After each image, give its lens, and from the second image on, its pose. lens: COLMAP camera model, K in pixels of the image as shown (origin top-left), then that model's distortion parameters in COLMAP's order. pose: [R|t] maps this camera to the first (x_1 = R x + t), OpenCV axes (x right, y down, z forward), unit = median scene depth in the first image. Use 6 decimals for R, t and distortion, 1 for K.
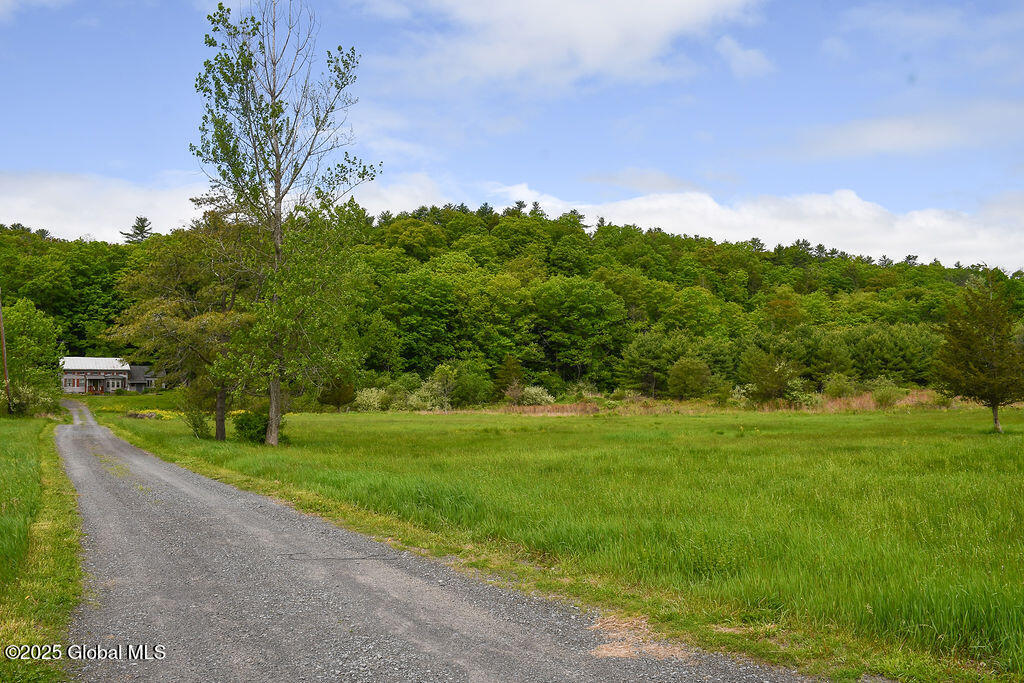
lens RADIAL K [[793.4, 0, 512.1], [0, 793.4, 344.1], [0, 0, 1]] dist [-0.109813, 0.015445]
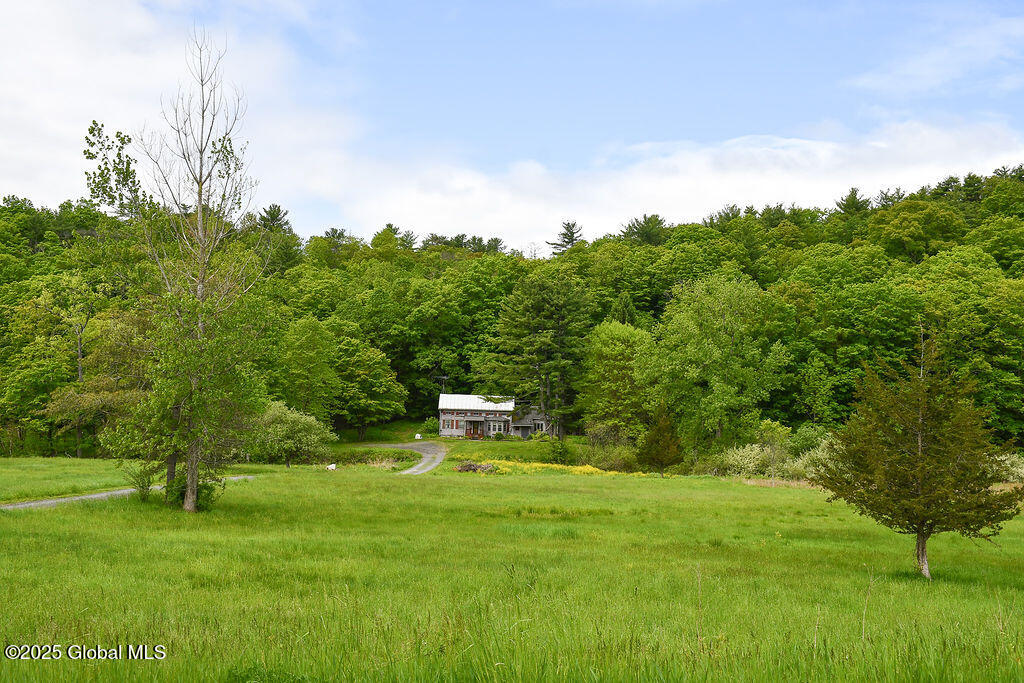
lens RADIAL K [[1104.4, 0, 512.6], [0, 1104.4, 340.5], [0, 0, 1]] dist [0.030248, 0.000000]
pose [[0.826467, -0.010710, -0.562883, 0.182140], [-0.003818, 0.999689, -0.024627, -0.013329], [0.562972, 0.022502, 0.826169, -0.002187]]
